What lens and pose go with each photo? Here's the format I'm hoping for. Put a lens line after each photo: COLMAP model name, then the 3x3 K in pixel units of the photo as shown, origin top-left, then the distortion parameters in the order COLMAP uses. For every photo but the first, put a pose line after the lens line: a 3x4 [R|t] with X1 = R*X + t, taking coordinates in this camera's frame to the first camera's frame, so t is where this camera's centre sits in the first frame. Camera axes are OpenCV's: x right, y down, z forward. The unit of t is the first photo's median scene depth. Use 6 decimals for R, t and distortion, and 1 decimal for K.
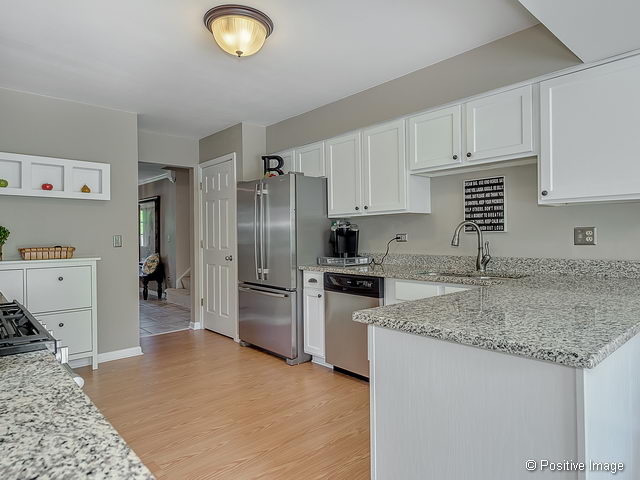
lens RADIAL K [[386.7, 0, 328.7], [0, 386.7, 241.9], [0, 0, 1]] dist [0.005154, 0.001088]
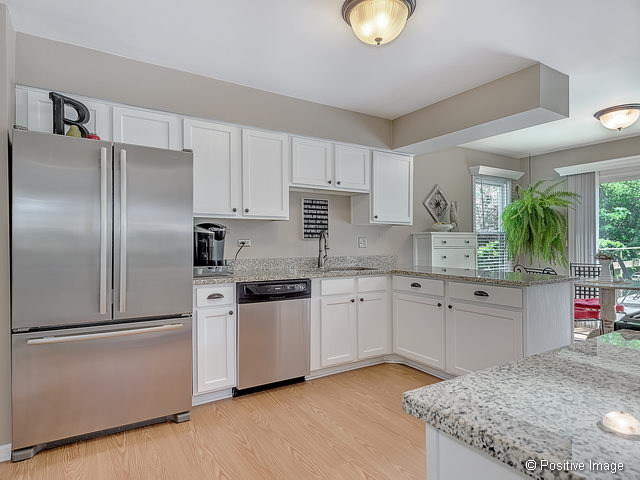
lens RADIAL K [[376.7, 0, 309.3], [0, 376.7, 241.3], [0, 0, 1]] dist [-0.000096, -0.000880]
pose [[0.191724, 0.011034, 0.981387, -0.748864], [0.009020, 0.999875, -0.013004, -0.000544], [-0.981408, 0.011345, 0.191600, 0.652851]]
